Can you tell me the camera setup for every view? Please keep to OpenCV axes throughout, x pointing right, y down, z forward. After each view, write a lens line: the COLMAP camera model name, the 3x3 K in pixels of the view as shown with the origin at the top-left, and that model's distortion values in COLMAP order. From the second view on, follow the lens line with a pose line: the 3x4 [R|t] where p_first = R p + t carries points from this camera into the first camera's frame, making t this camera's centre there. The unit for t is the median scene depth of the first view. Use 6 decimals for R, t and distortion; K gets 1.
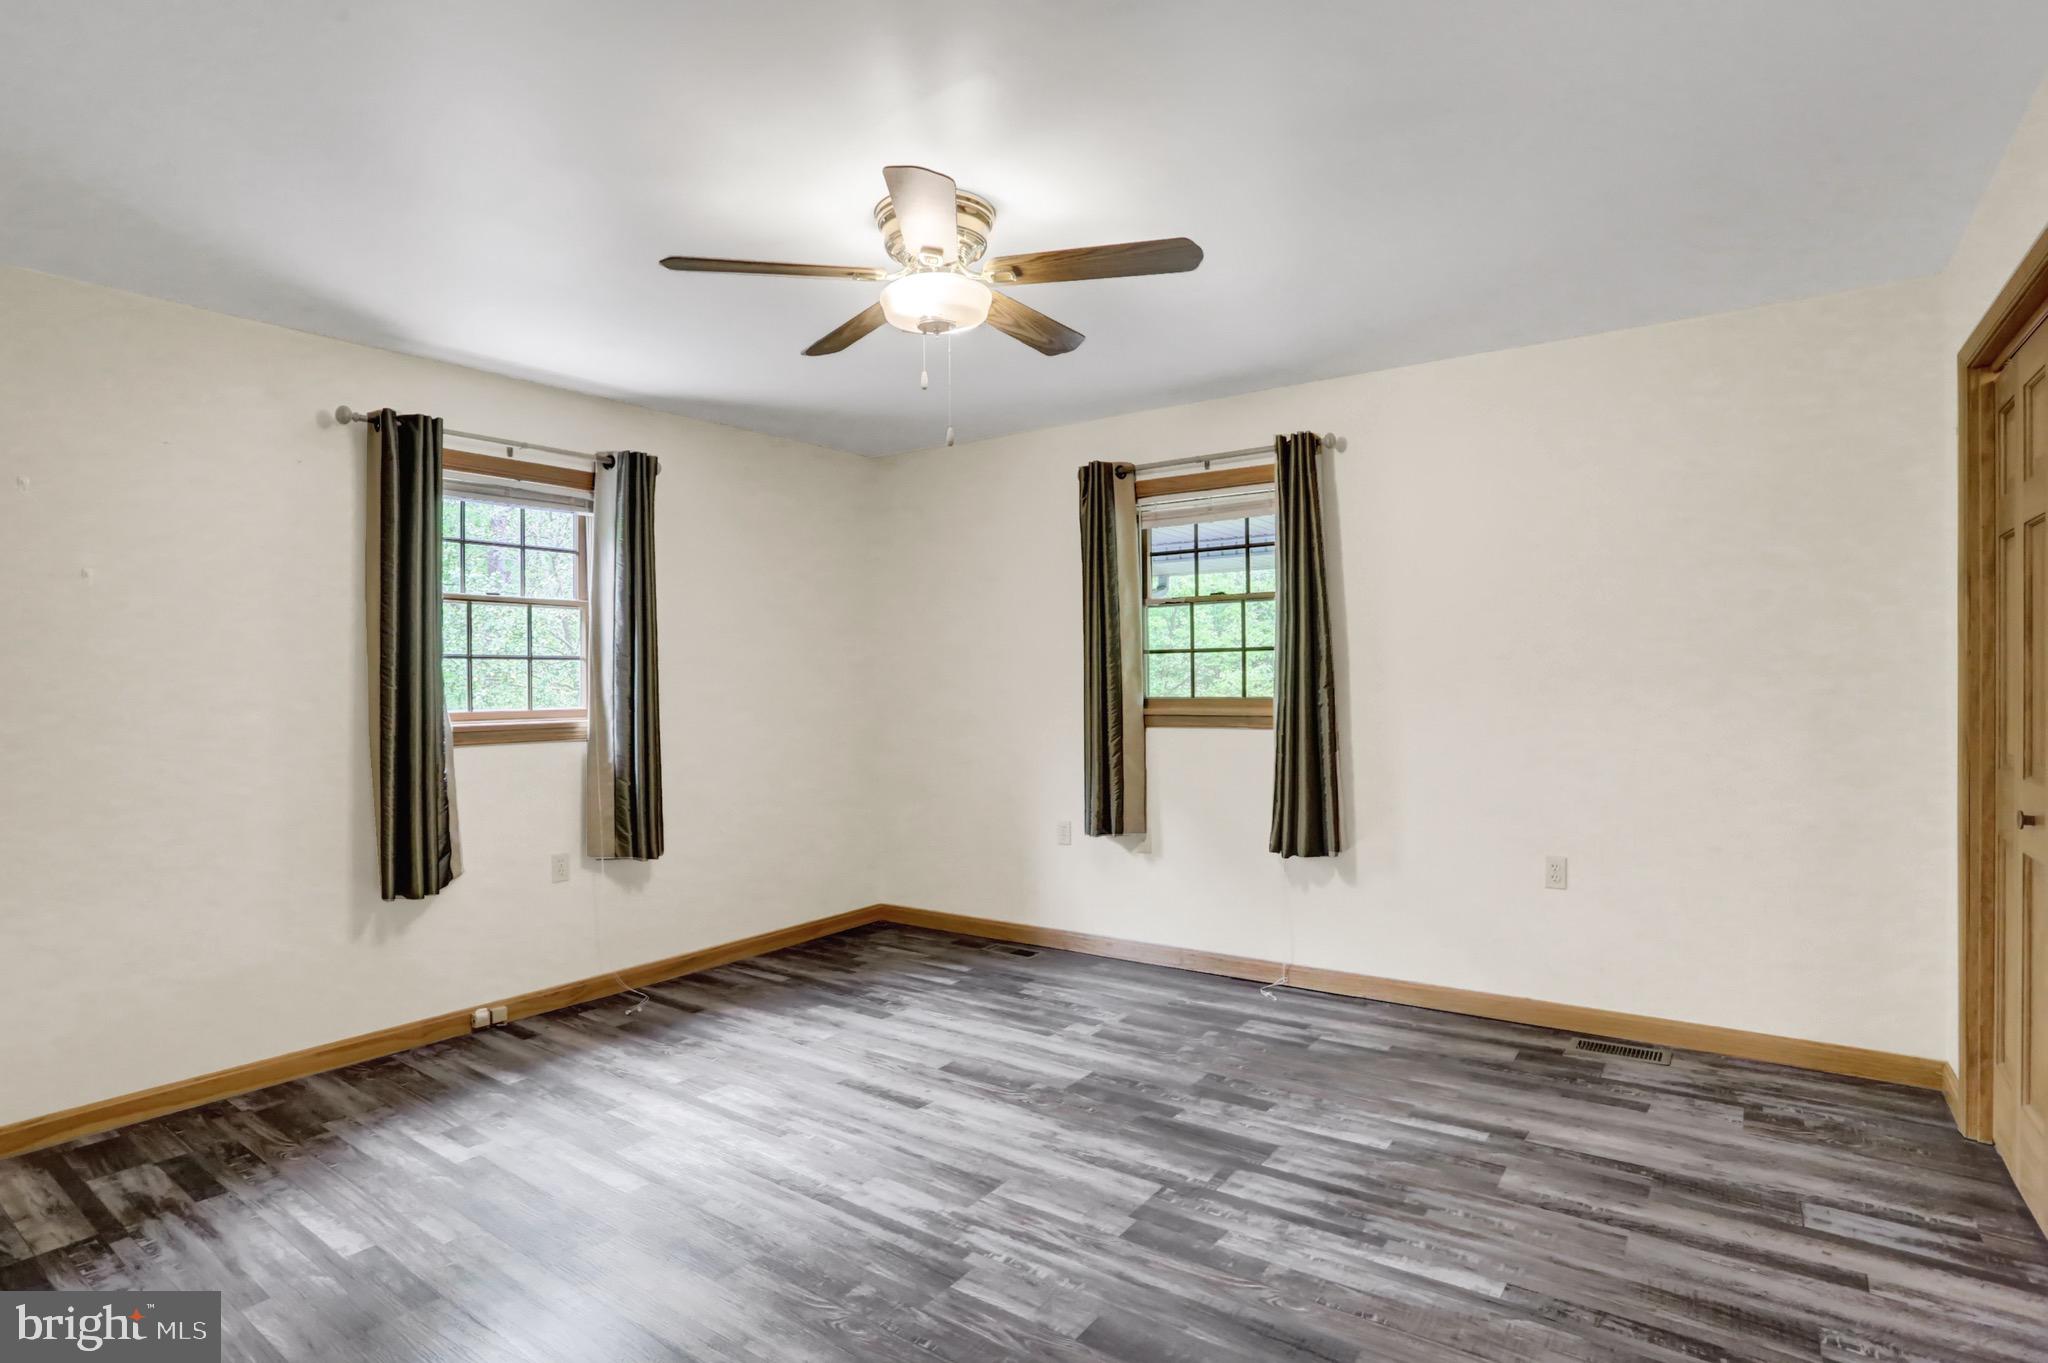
lens RADIAL K [[1006.1, 0, 1033.1], [0, 1006.1, 679.0], [0, 0, 1]] dist [-0.077658, 0.033545]
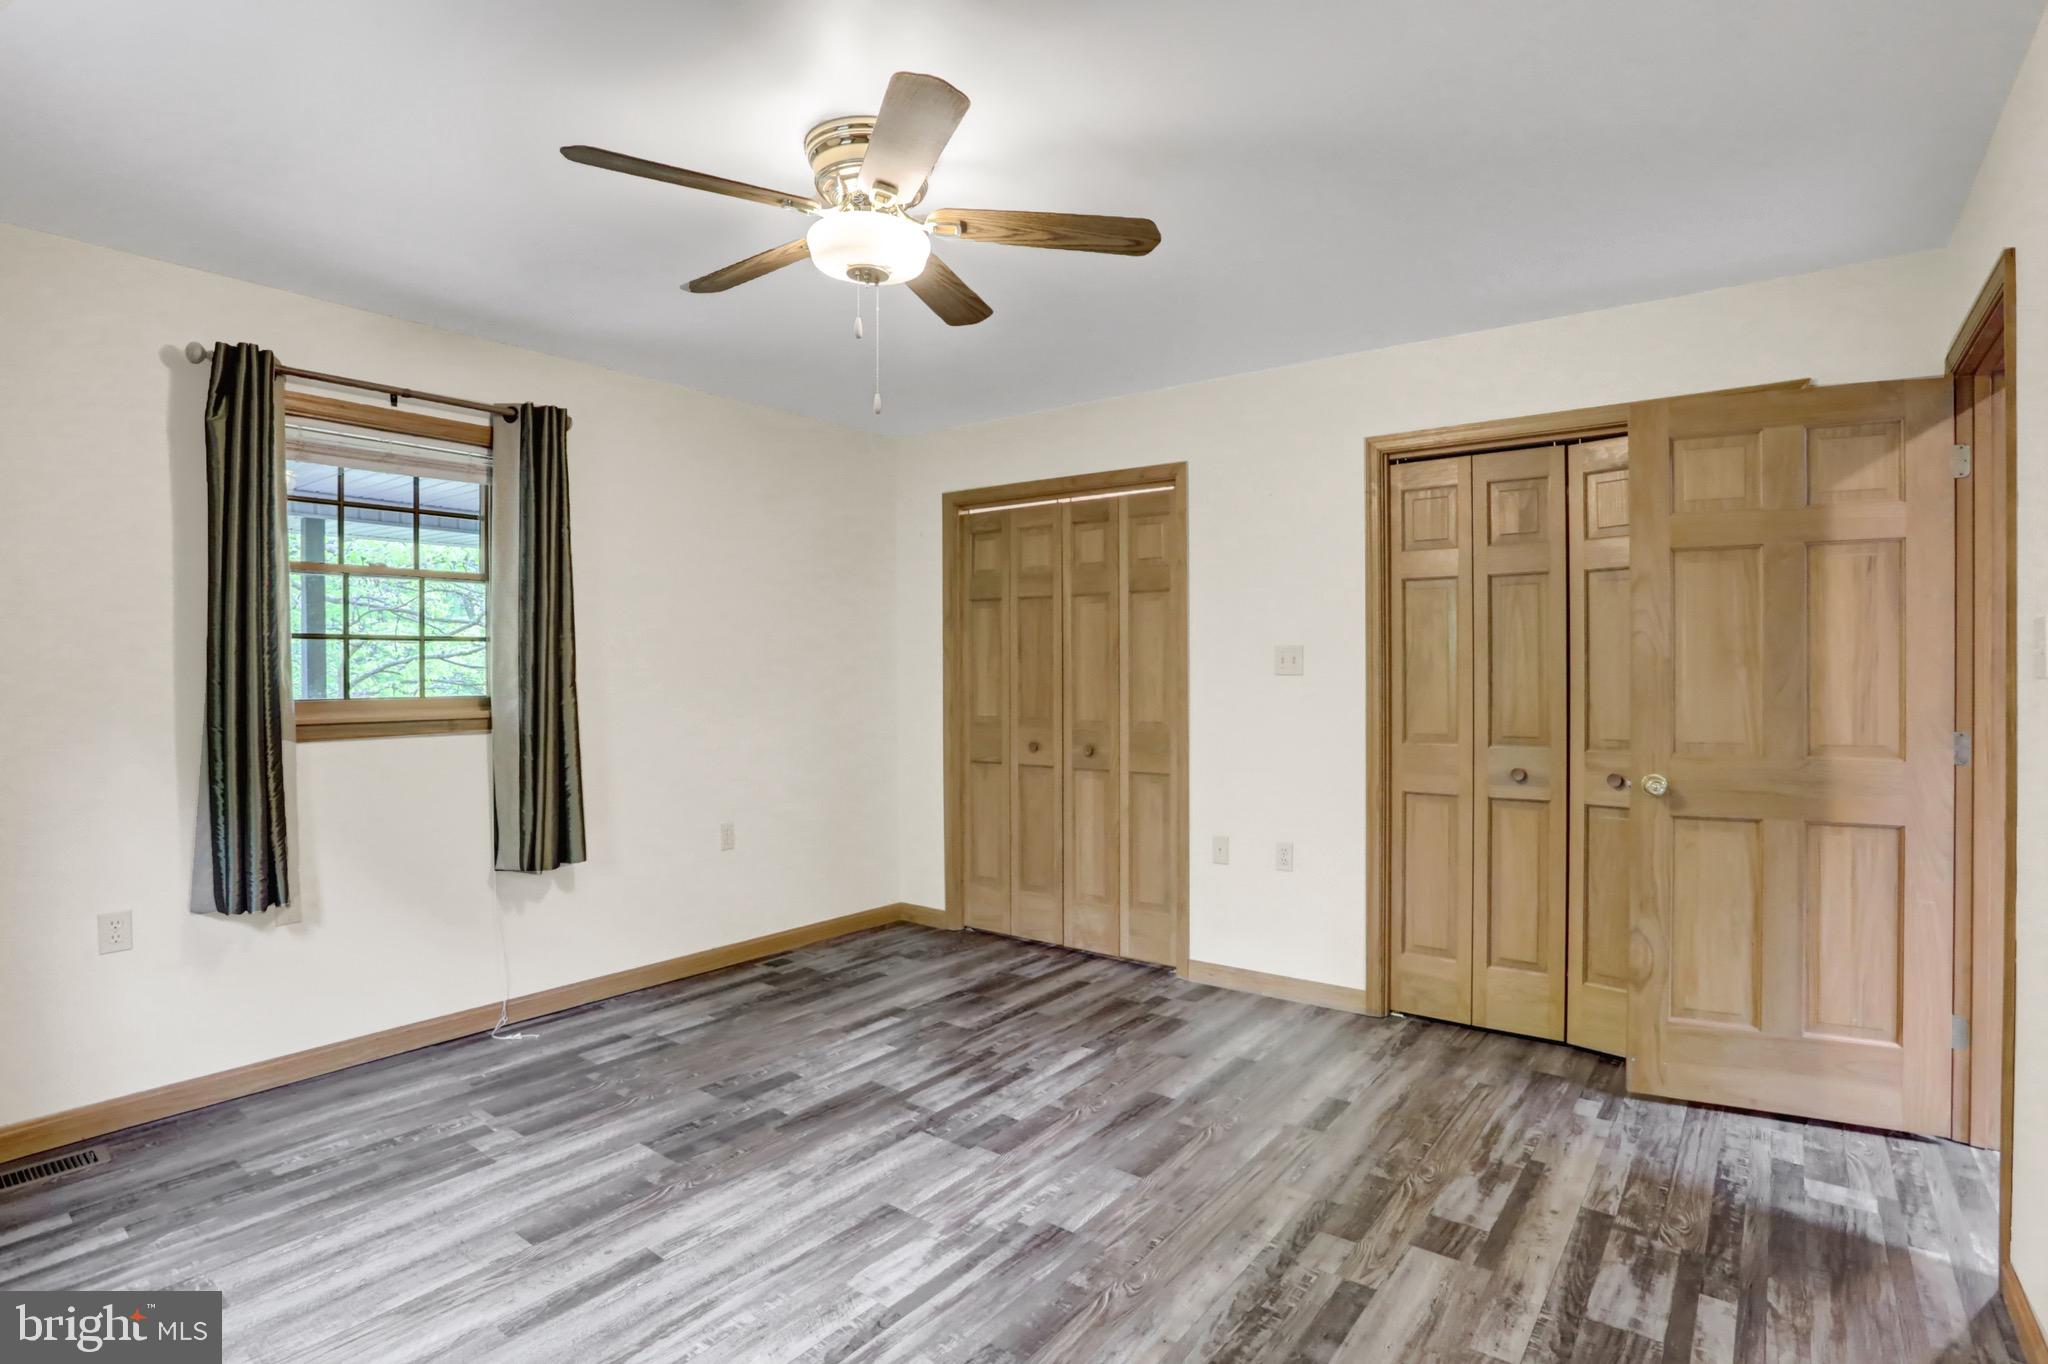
lens RADIAL K [[1006.1, 0, 1033.1], [0, 1006.1, 679.5], [0, 0, 1]] dist [-0.077658, 0.033545]
pose [[0.053984, -0.000617, 0.998542, -0.773461], [0.001133, 0.999999, 0.000557, 0.004434], [-0.998541, 0.001102, 0.053985, 0.647218]]
